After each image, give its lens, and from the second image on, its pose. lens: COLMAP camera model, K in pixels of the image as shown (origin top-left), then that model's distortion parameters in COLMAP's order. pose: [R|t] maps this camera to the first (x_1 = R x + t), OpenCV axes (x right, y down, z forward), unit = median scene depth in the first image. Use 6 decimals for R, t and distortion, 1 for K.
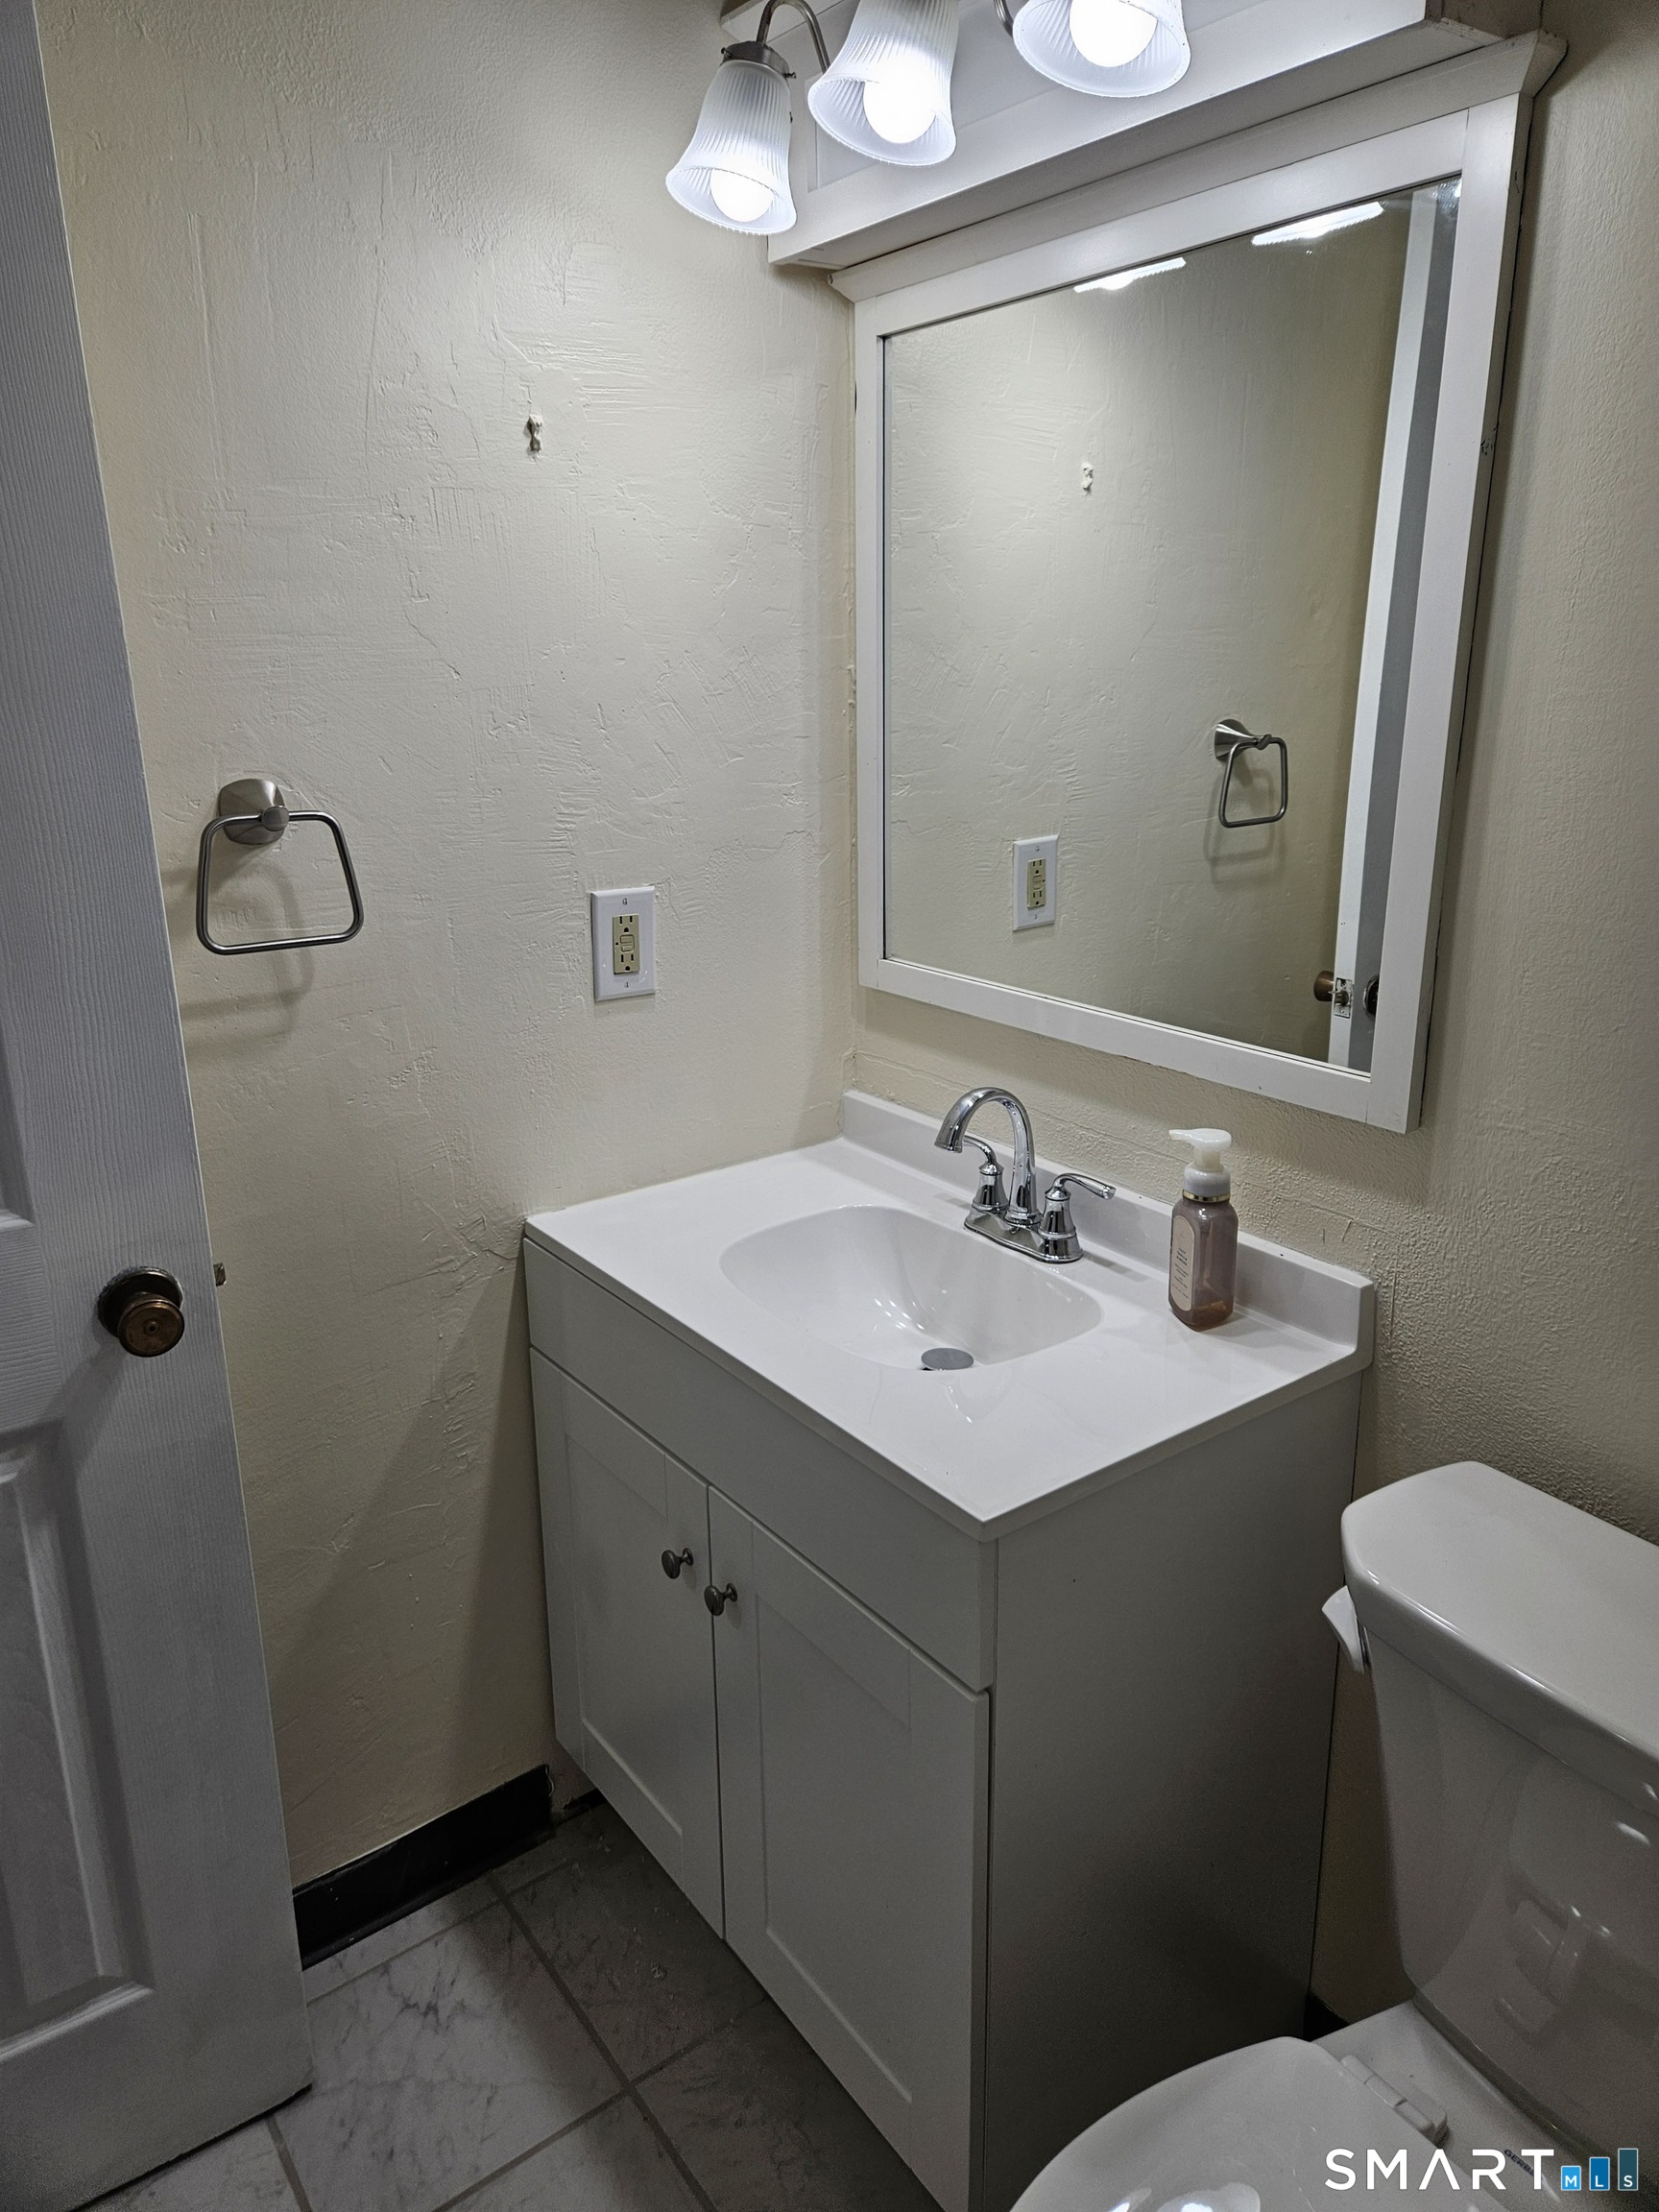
lens RADIAL K [[1487.7, 0, 828.8], [0, 1487.7, 1096.6], [0, 0, 1]] dist [0.068485, -0.008727]
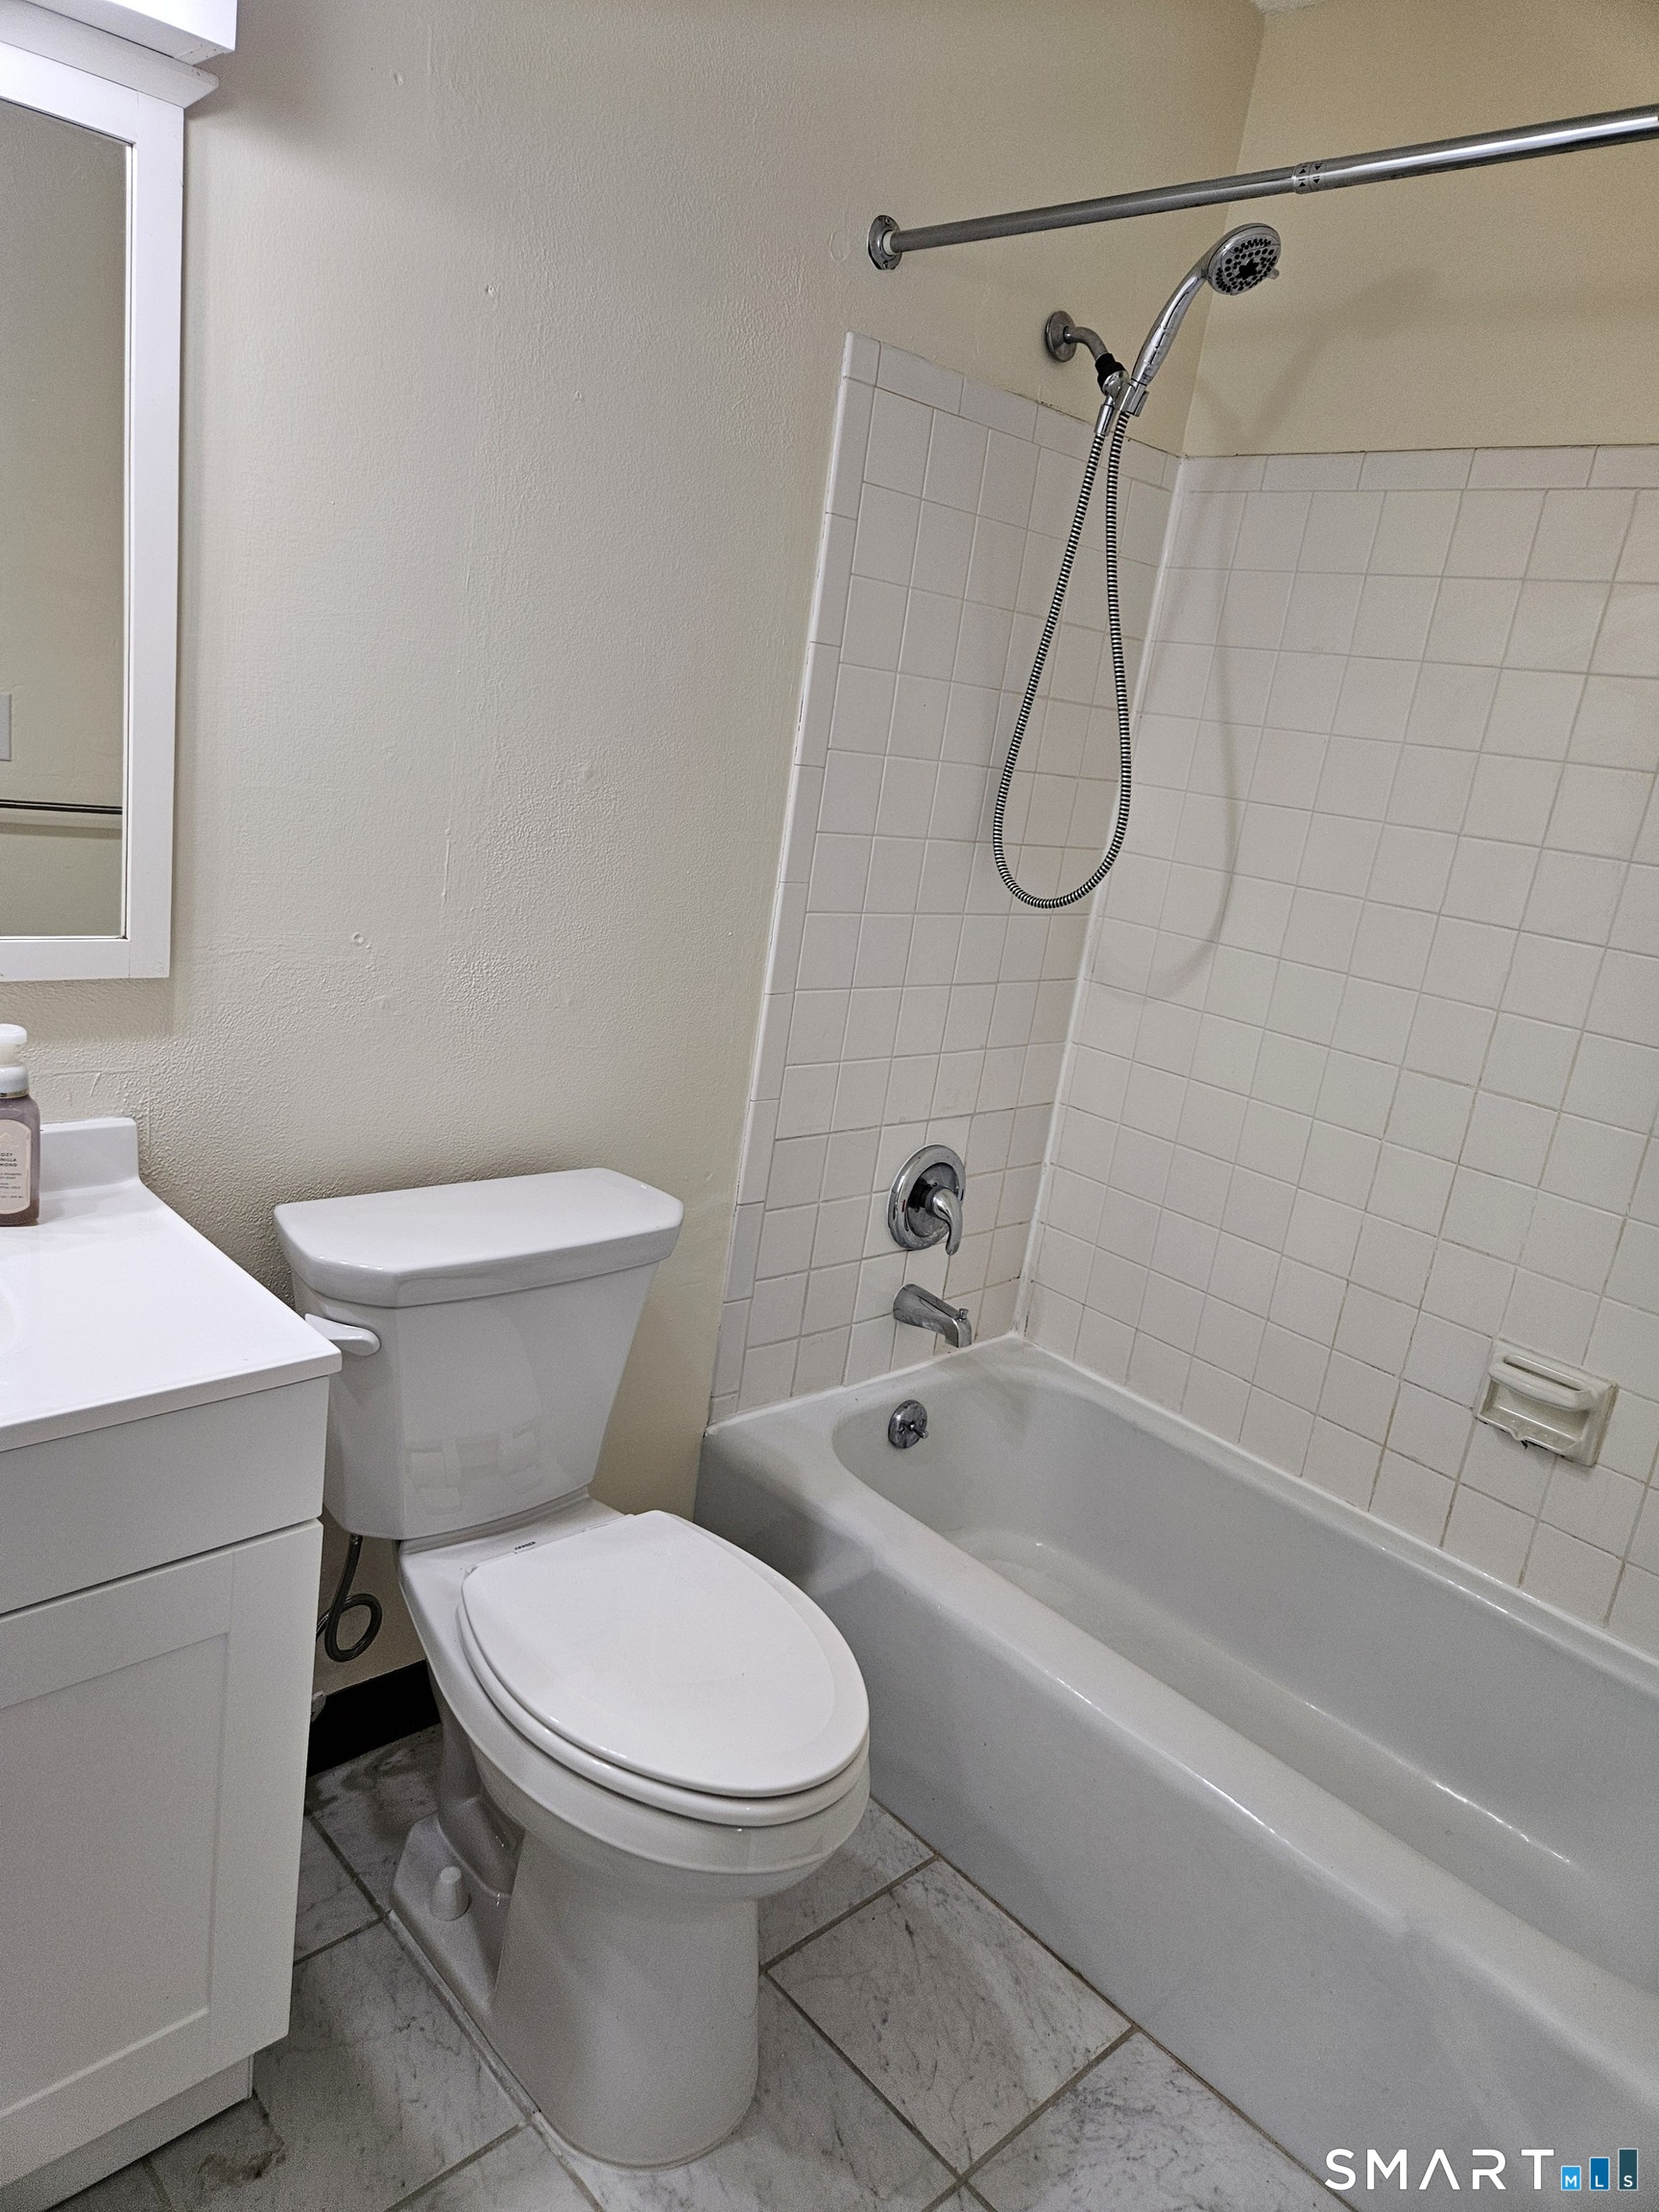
lens RADIAL K [[1487.7, 0, 825.6], [0, 1487.7, 1106.1], [0, 0, 1]] dist [0.068485, -0.008727]
pose [[-0.119180, -0.273993, 0.954318, -0.813361], [0.146797, 0.945743, 0.289864, -0.143581], [-0.981961, 0.174637, -0.072492, 0.584044]]
